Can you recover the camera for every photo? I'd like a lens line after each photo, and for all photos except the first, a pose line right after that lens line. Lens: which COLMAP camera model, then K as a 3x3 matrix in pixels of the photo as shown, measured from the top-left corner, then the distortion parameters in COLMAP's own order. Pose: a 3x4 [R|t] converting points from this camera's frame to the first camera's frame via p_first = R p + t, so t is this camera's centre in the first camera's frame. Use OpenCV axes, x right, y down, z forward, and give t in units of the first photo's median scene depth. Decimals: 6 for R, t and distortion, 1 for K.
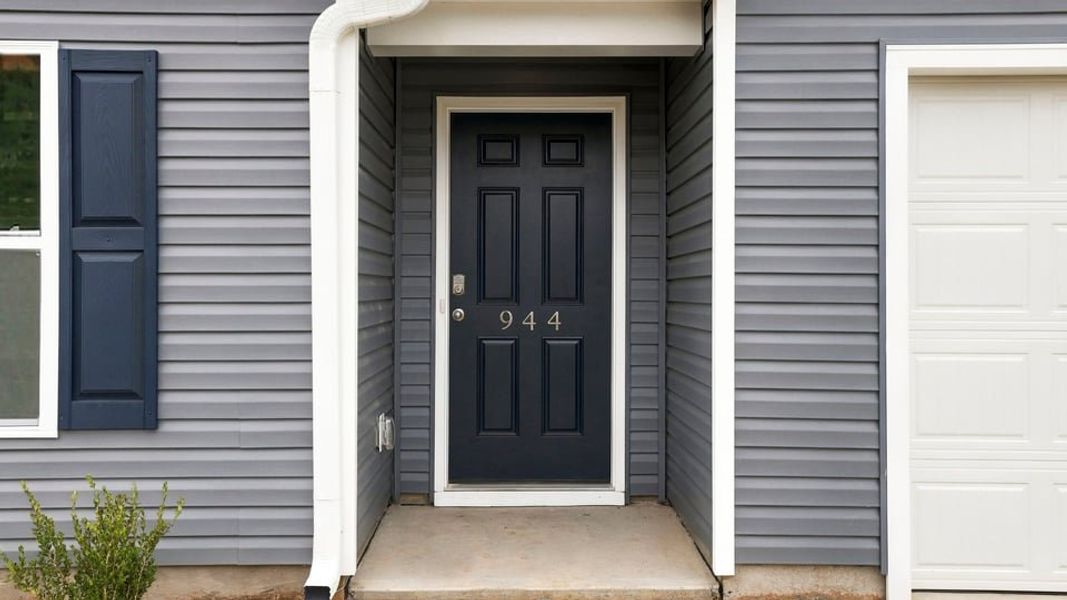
lens RADIAL K [[456.2, 0, 527.0], [0, 456.2, 291.0], [0, 0, 1]] dist [0.003796, 0.000154]
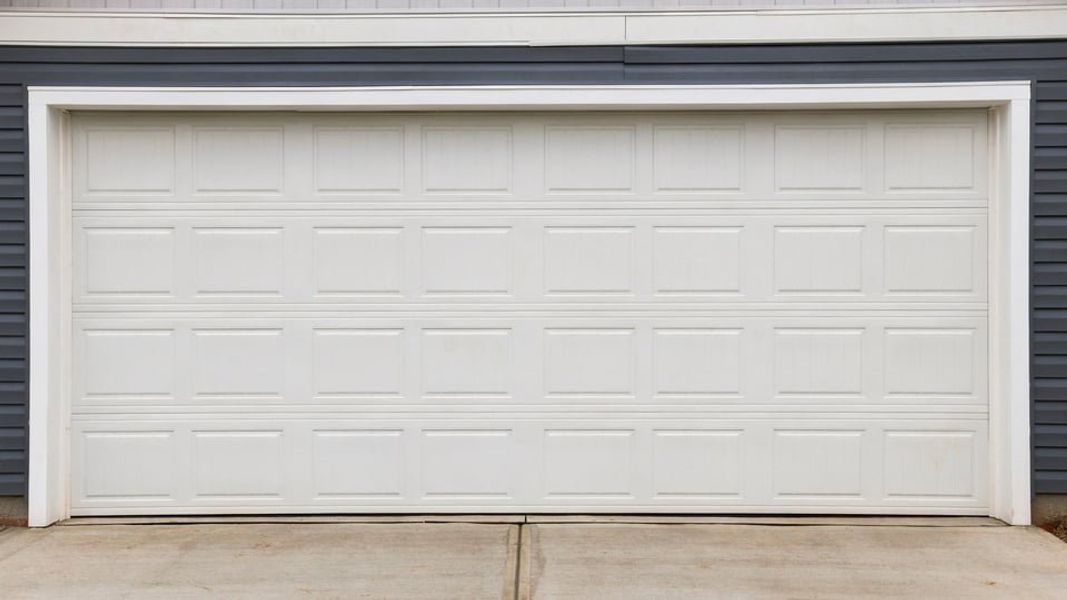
lens RADIAL K [[357.9, 0, 533.5], [0, 357.9, 283.3], [0, 0, 1]] dist [0.001796, 0.000095]
pose [[0.999975, -0.005015, -0.005057, 1.935650], [0.005054, 0.999958, 0.007633, 0.005617], [0.005018, -0.007658, 0.999958, 0.007650]]
